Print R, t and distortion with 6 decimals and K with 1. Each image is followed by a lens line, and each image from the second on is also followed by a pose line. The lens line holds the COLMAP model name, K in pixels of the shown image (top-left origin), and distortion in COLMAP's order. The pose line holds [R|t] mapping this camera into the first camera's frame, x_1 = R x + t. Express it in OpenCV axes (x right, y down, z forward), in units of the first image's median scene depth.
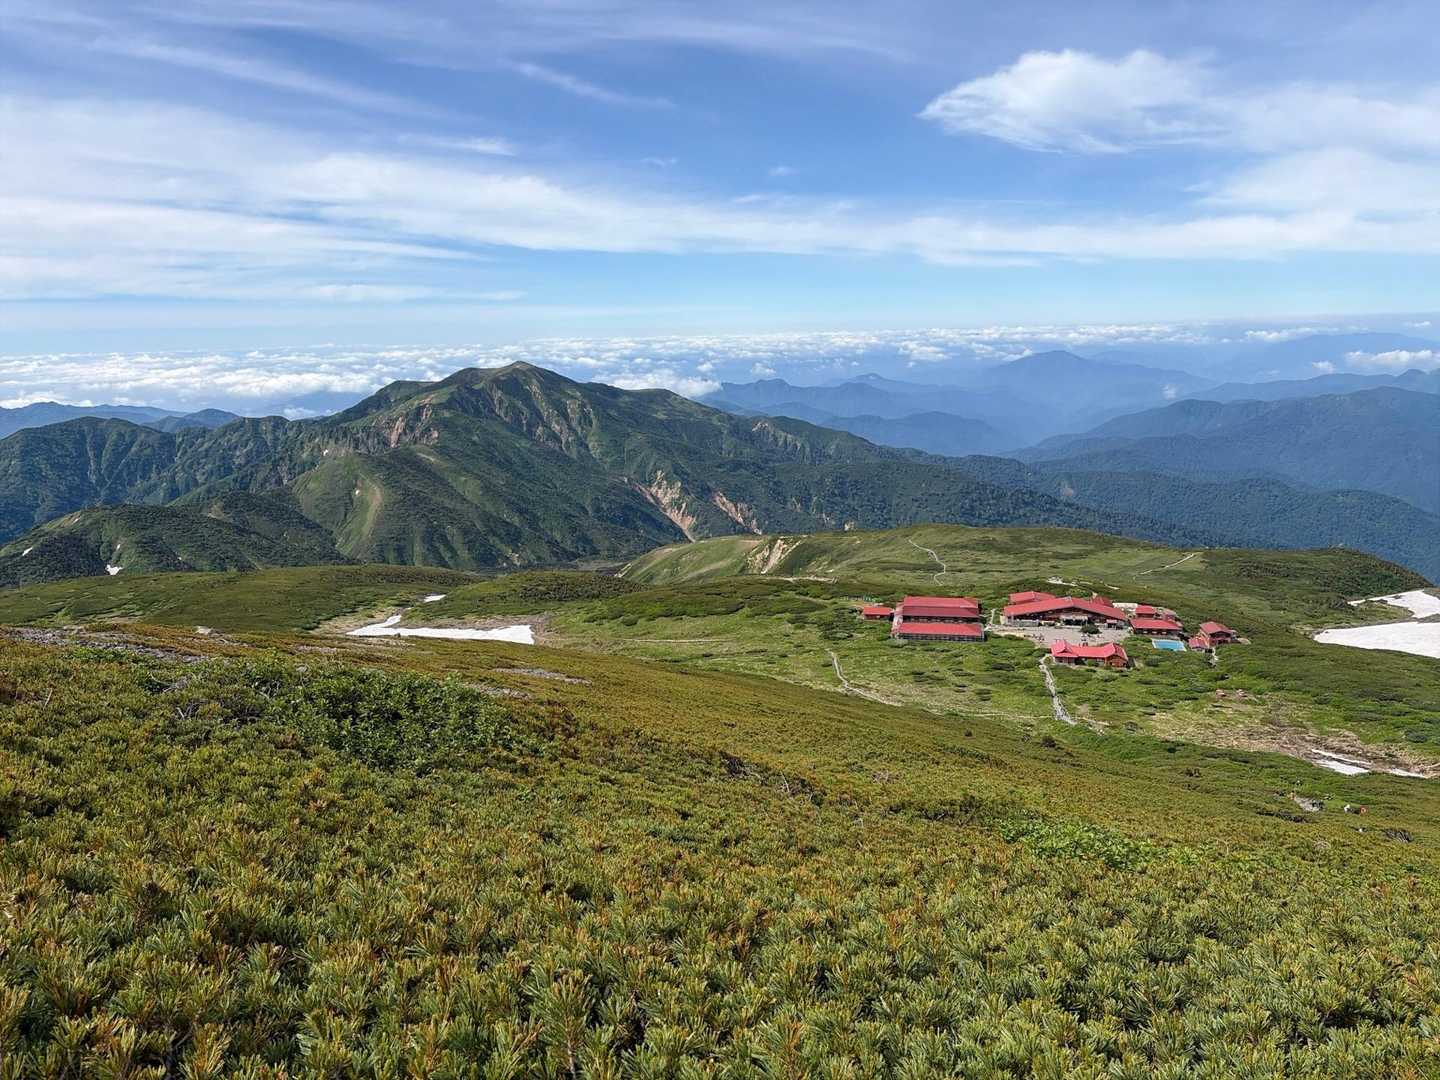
lens RADIAL K [[1001.9, 0, 734.5], [0, 1001.9, 545.2], [0, 0, 1]] dist [0.035404, -0.029400]
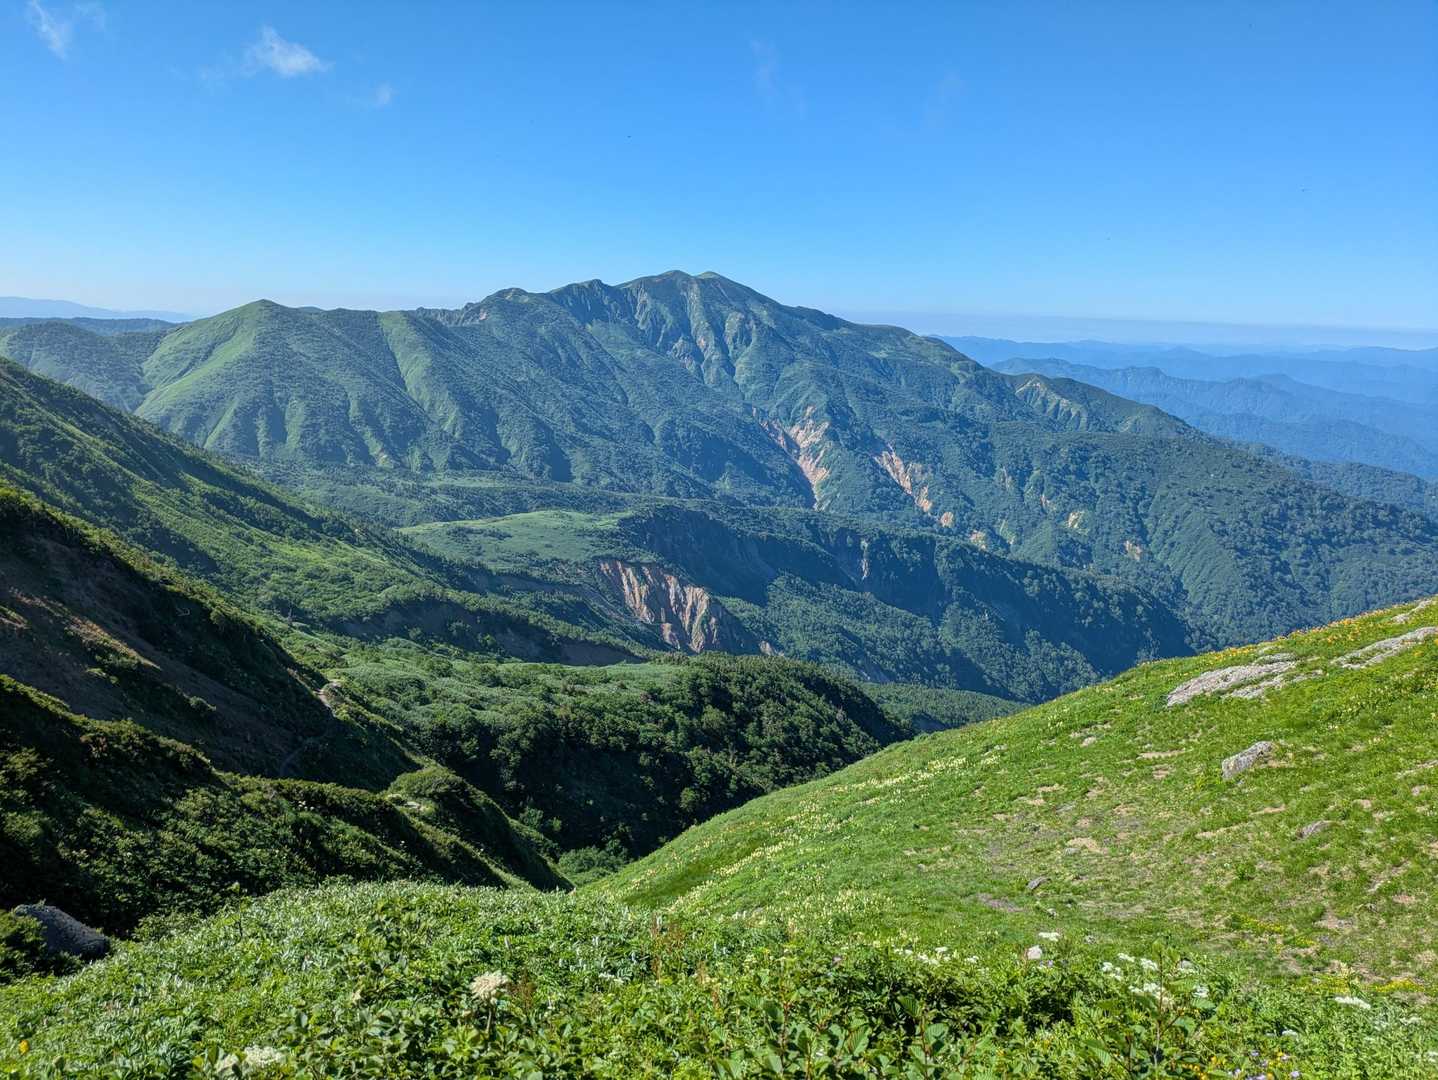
lens RADIAL K [[1000.5, 0, 720.5], [0, 1000.5, 534.4], [0, 0, 1]] dist [0.035404, -0.029400]
pose [[0.926743, 0.144943, -0.346610, 0.133541], [-0.140383, 0.989353, 0.038373, 0.002329], [0.348481, 0.013096, 0.937224, 0.243450]]
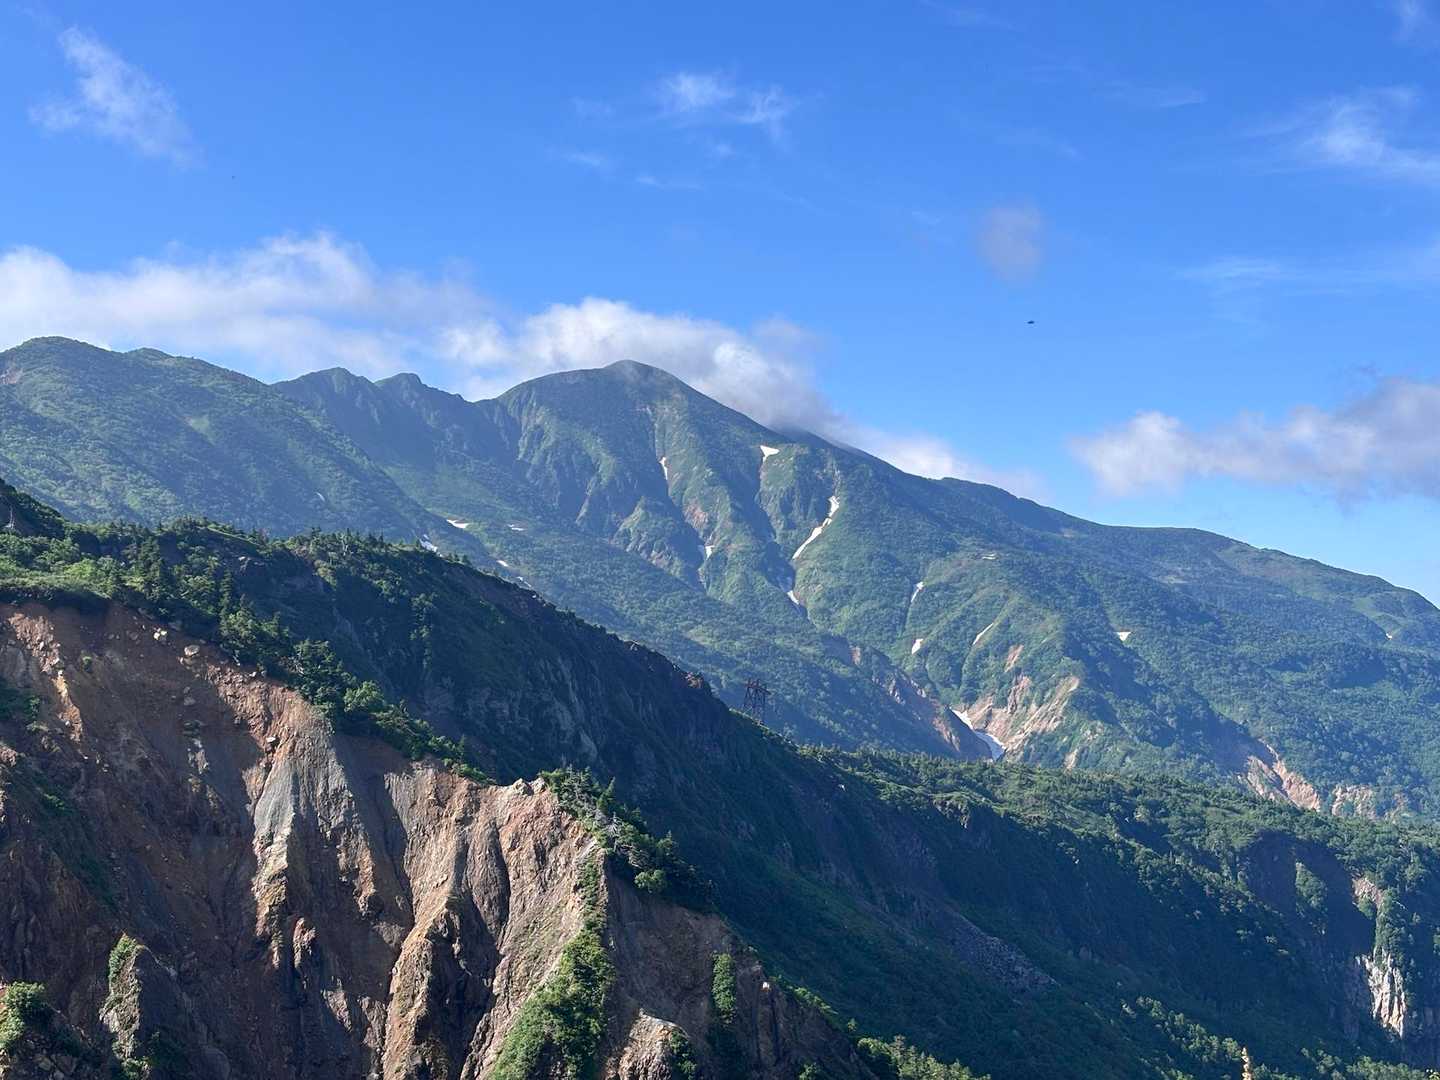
lens RADIAL K [[2085.6, 0, 716.7], [0, 2085.6, 544.2], [0, 0, 1]] dist [0.054491, 0.000000]
pose [[0.919921, -0.018977, -0.391643, 0.064829], [-0.083241, 0.966609, -0.242361, 0.037342], [0.383165, 0.255554, 0.887624, 0.446232]]
